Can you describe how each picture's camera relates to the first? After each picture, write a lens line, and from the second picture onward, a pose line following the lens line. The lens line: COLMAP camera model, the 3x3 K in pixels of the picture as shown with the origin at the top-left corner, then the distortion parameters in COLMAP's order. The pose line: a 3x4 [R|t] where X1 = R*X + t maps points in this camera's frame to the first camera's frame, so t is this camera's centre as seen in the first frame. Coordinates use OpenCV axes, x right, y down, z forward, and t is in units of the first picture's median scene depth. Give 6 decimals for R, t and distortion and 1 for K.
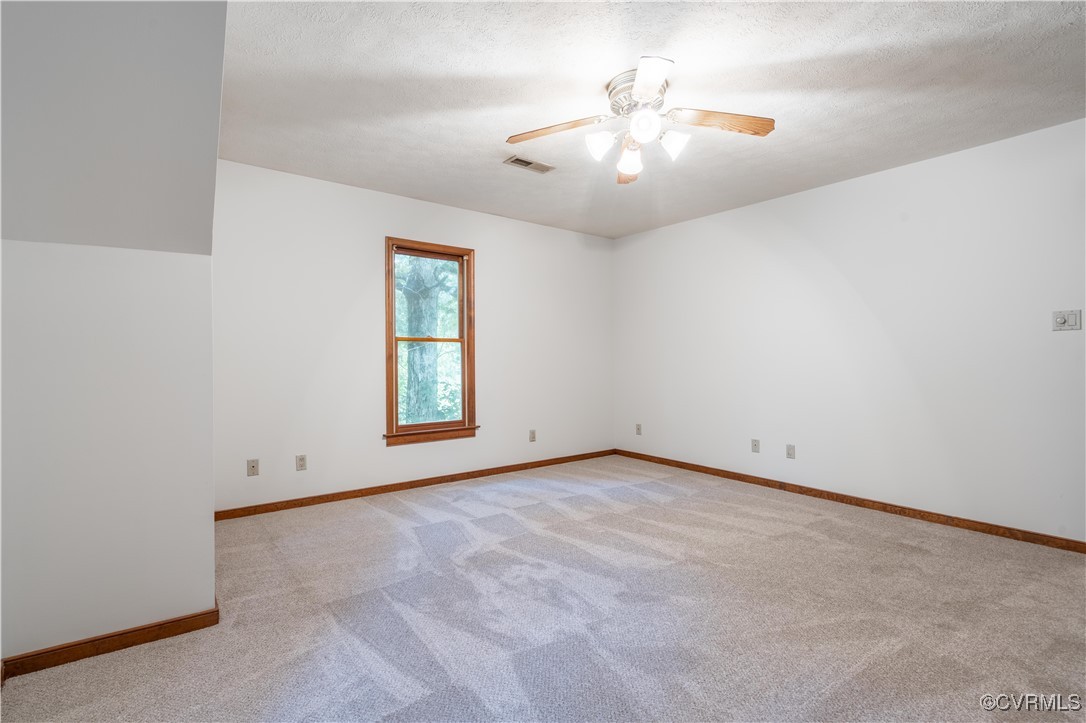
lens RADIAL K [[490.5, 0, 557.5], [0, 490.5, 367.8], [0, 0, 1]] dist [-0.002866, 0.003272]
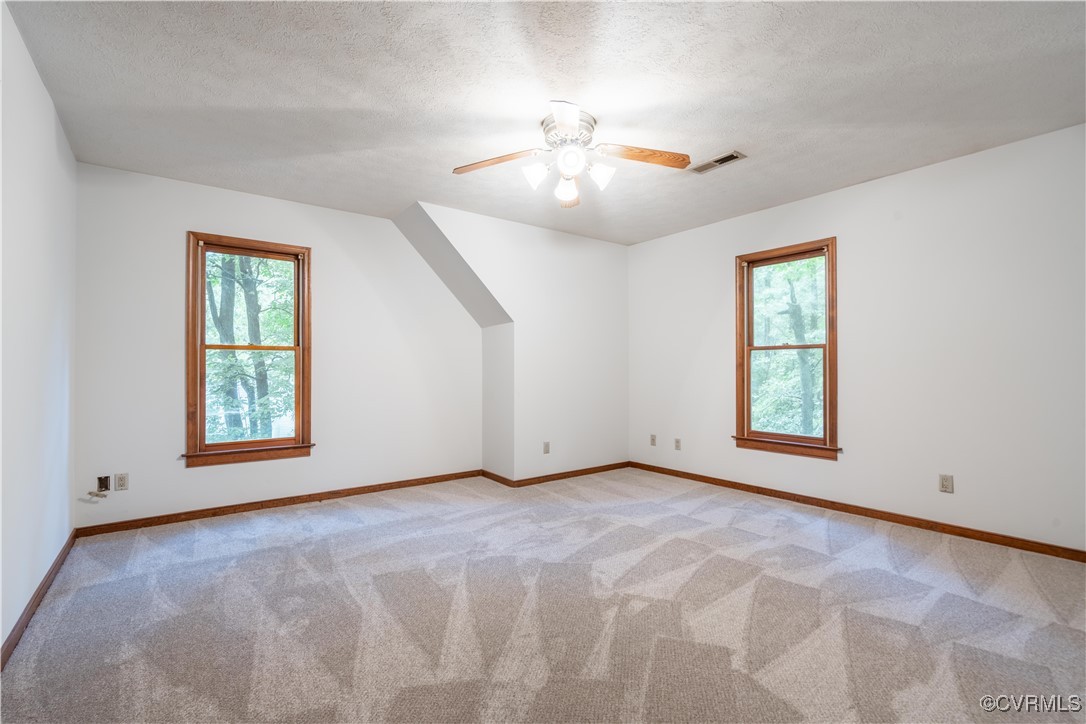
lens RADIAL K [[490.5, 0, 538.0], [0, 490.5, 368.0], [0, 0, 1]] dist [-0.002866, 0.003272]
pose [[-0.021586, -0.004208, -0.999758, 0.928713], [-0.016032, 0.999864, -0.003862, -0.006498], [0.999638, 0.015945, -0.021651, 0.703700]]
